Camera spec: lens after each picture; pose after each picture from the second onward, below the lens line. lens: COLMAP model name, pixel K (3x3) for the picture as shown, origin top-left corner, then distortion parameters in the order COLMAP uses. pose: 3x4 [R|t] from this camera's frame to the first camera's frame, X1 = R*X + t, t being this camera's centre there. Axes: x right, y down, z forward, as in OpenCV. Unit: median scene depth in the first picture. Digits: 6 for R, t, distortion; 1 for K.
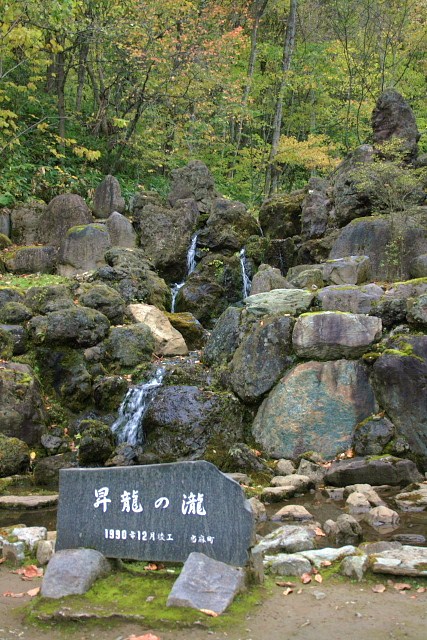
lens RADIAL K [[870.5, 0, 213.3], [0, 870.5, 321.8], [0, 0, 1]] dist [-0.035200, 0.000000]
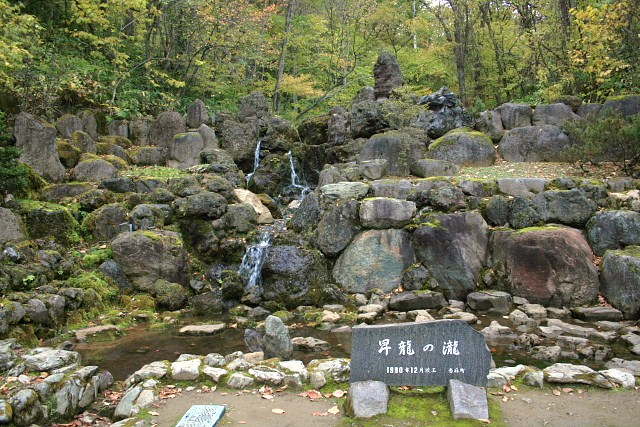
lens RADIAL K [[556.2, 0, 319.1], [0, 556.2, 218.6], [0, 0, 1]] dist [-0.123157, 0.031787]
pose [[0.981834, -0.001644, 0.189737, -0.160456], [-0.007902, 0.998741, 0.049545, -0.021808], [-0.189579, -0.050145, 0.980584, 0.048249]]
